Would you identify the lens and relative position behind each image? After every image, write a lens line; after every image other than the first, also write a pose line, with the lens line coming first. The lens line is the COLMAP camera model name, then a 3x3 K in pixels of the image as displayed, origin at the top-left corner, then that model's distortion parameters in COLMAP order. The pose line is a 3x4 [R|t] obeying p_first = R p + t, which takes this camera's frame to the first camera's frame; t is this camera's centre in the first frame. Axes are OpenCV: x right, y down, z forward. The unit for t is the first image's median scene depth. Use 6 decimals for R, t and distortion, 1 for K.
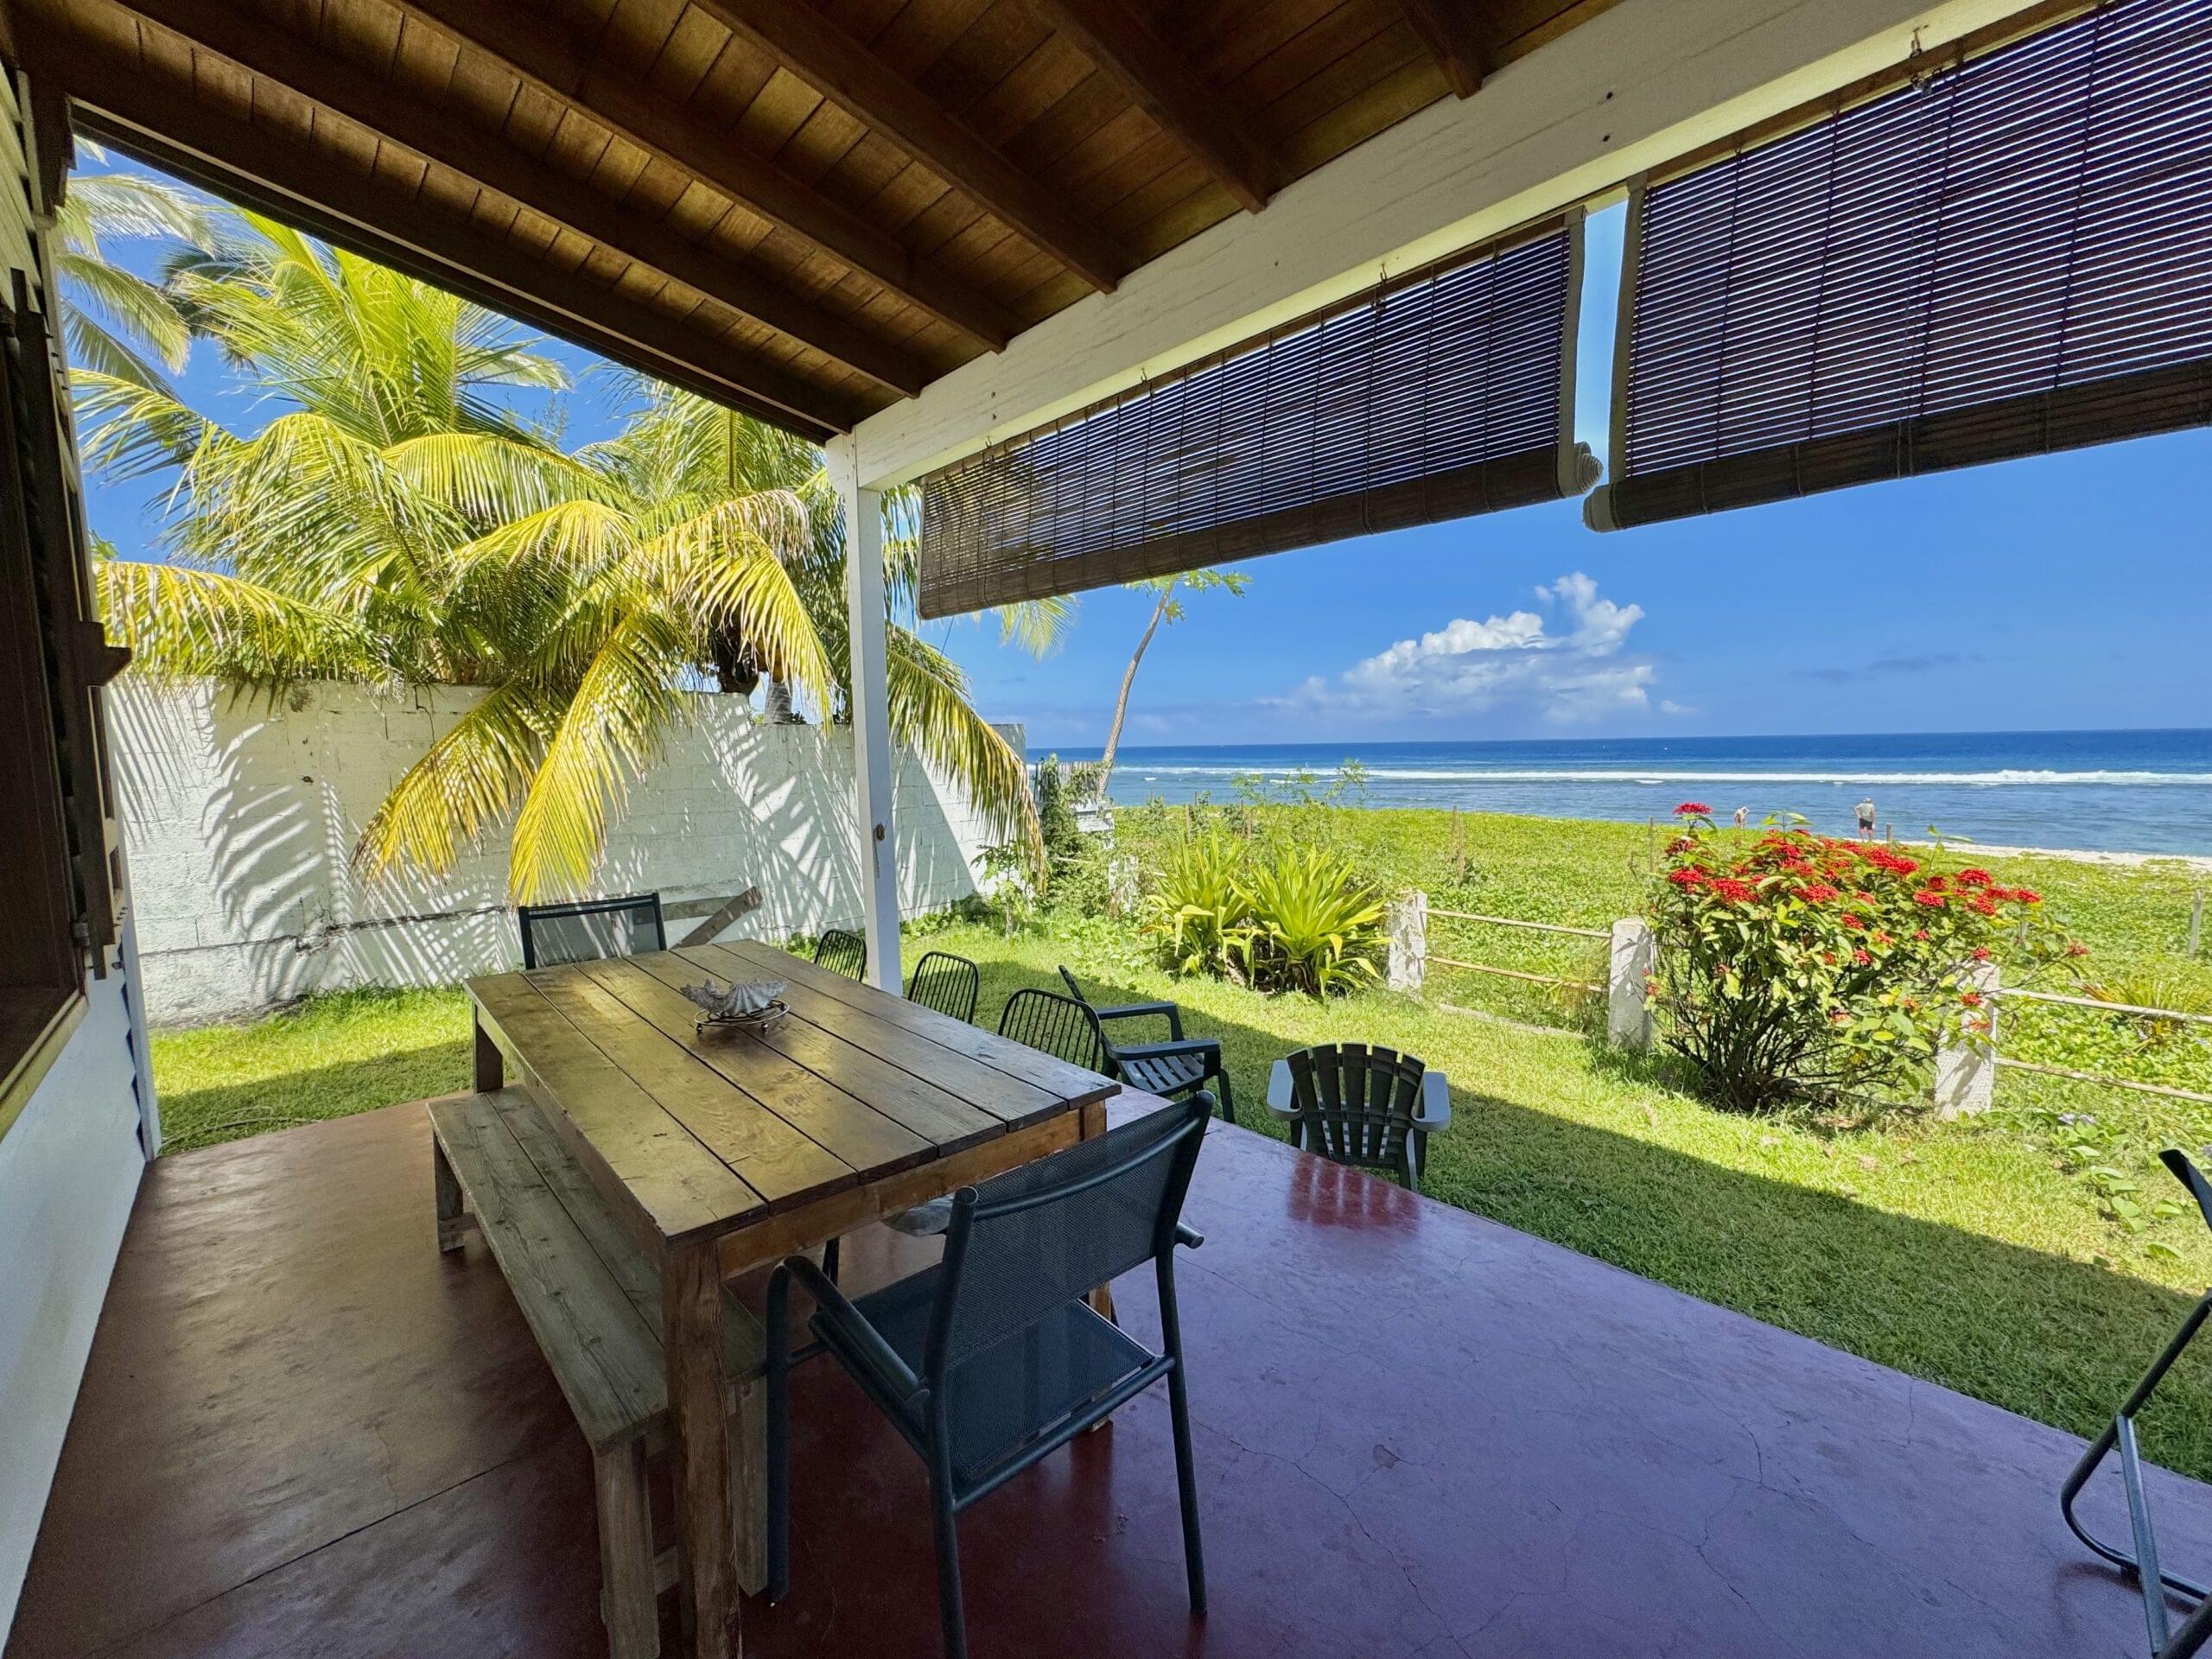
lens RADIAL K [[887.1, 0, 1106.0], [0, 887.1, 829.5], [0, 0, 1]] dist [-0.000145, 0.000622]
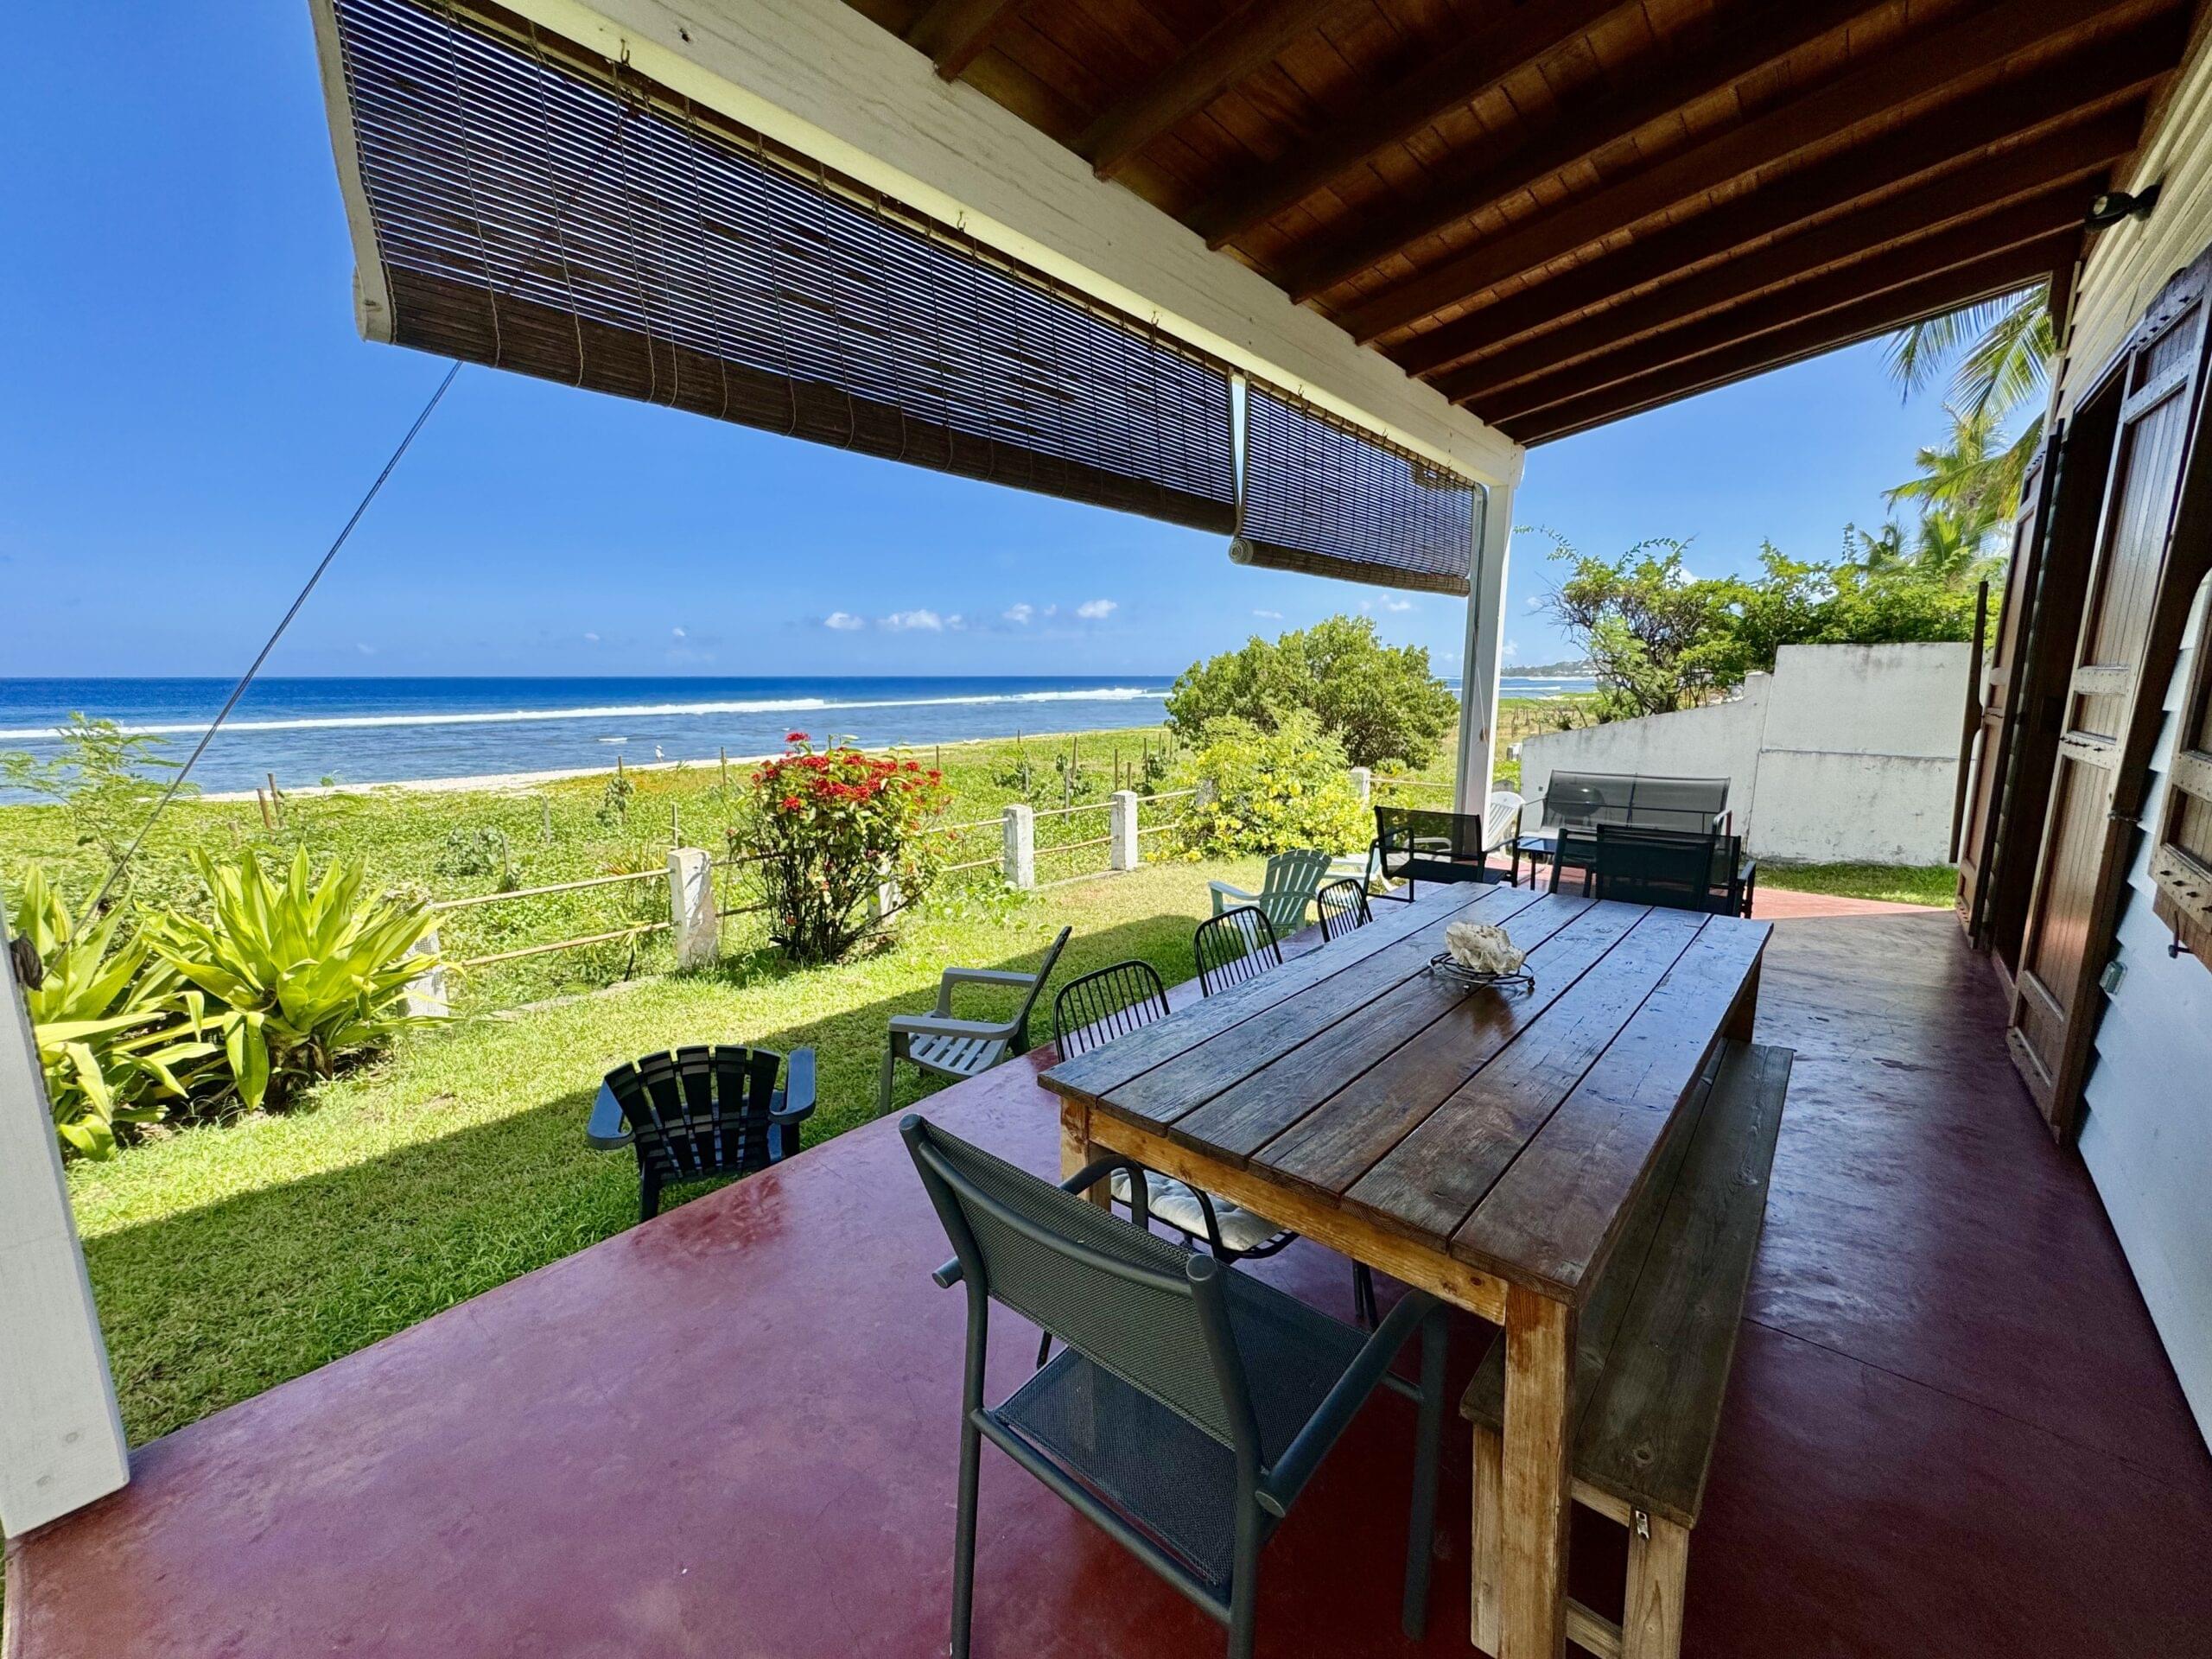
lens RADIAL K [[887.1, 0, 1106.0], [0, 887.1, 829.5], [0, 0, 1]] dist [-0.000145, 0.000622]
pose [[-0.107714, -0.154139, 0.982160, -0.742246], [0.099105, 0.981323, 0.164876, -0.072126], [-0.989230, 0.115096, -0.090426, 0.866780]]
